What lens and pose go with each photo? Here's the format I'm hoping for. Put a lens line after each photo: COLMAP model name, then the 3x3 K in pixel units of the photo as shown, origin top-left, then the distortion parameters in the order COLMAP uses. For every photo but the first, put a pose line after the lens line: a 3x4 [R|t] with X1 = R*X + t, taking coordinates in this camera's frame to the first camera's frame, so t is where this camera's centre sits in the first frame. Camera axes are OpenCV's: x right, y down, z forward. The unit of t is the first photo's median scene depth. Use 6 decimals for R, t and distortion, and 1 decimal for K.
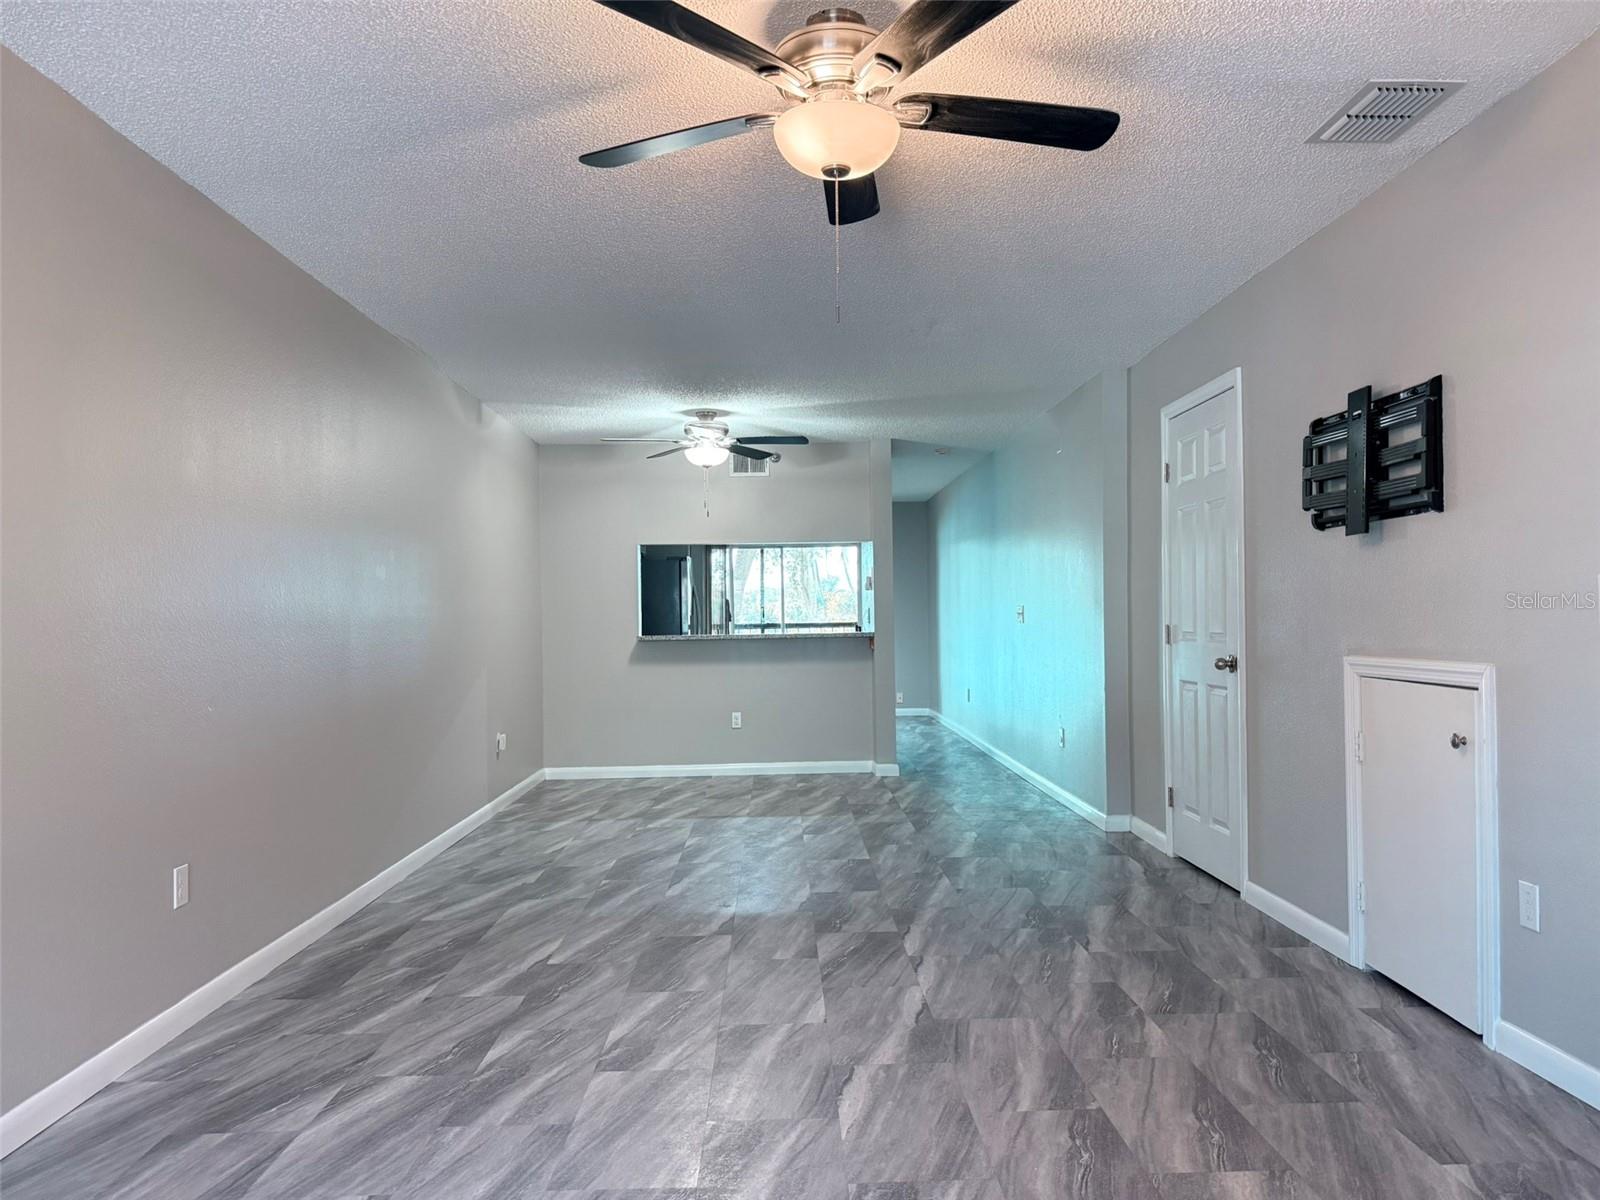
lens RADIAL K [[1122.8, 0, 800.0], [0, 1122.8, 600.0], [0, 0, 1]] dist [0.009052, -0.004447]
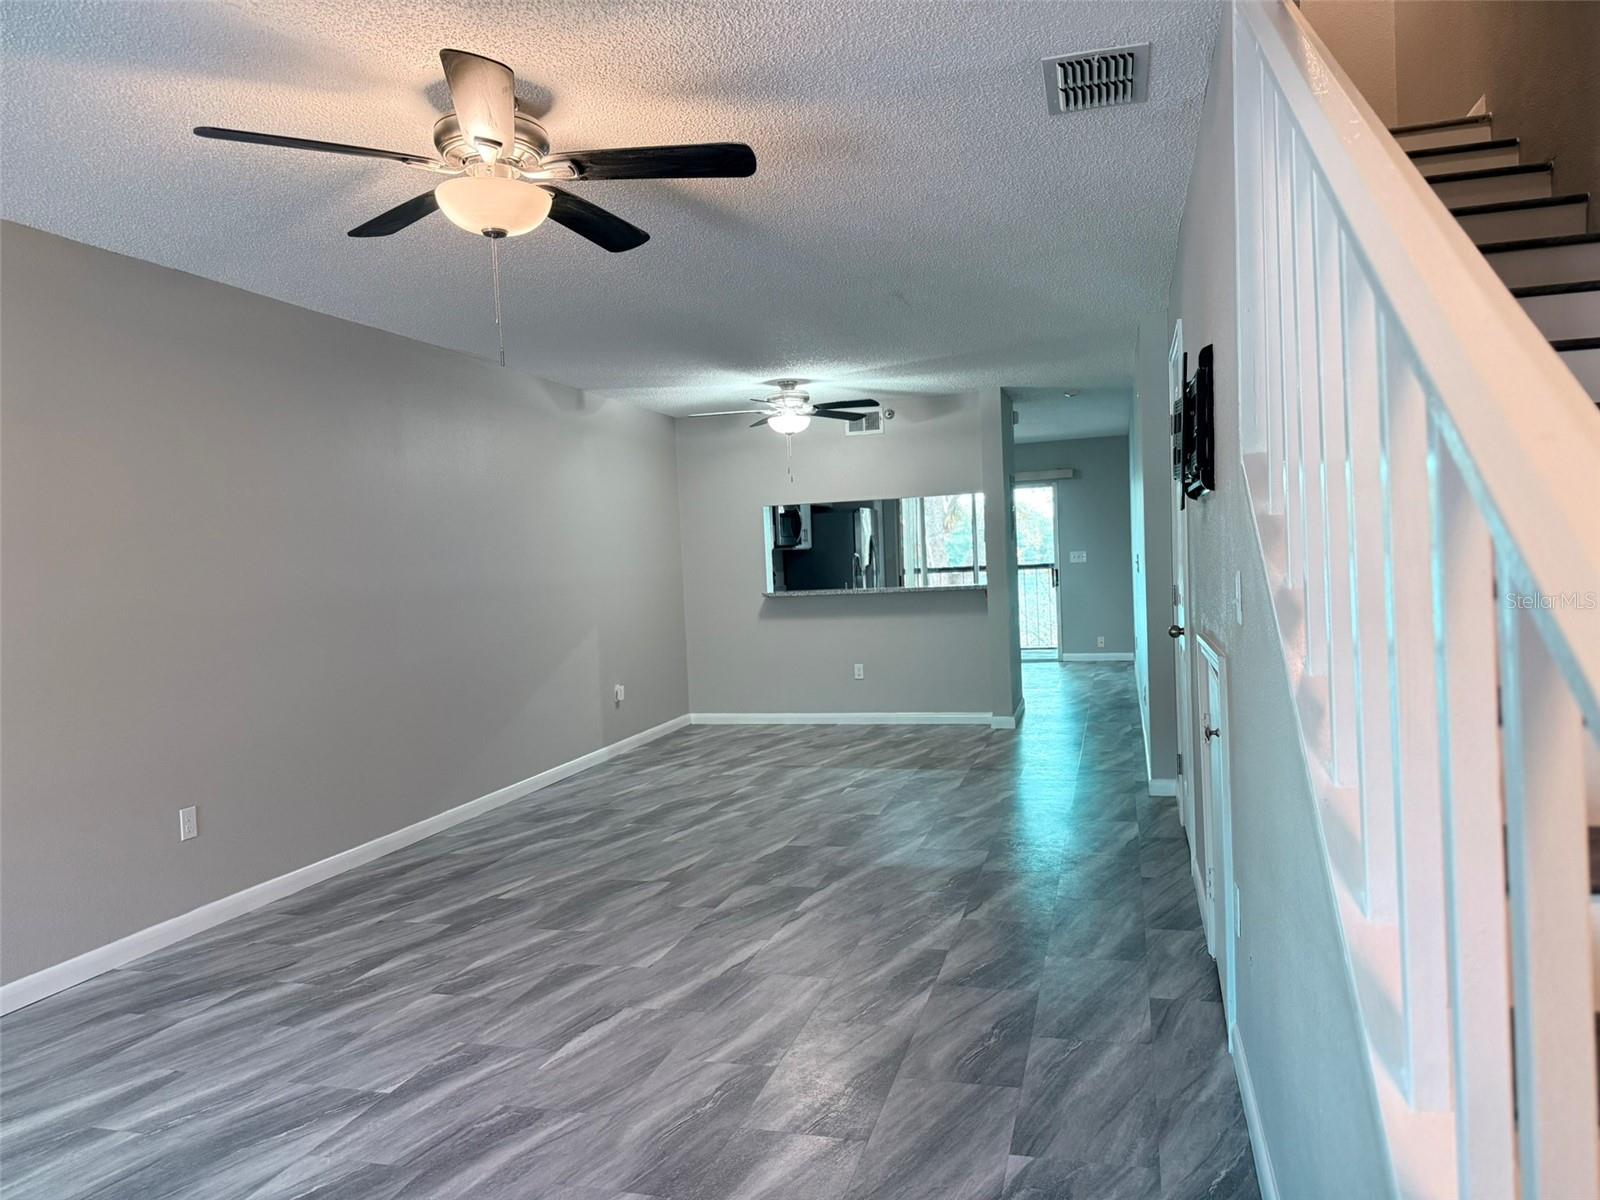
lens RADIAL K [[1117.5, 0, 800.0], [0, 1117.5, 600.0], [0, 0, 1]] dist [0.033282, -0.033742]
pose [[0.953197, -0.016567, -0.301894, 0.492735], [0.036112, 0.997588, 0.059274, -0.052709], [0.300184, -0.067402, 0.951497, -0.004975]]
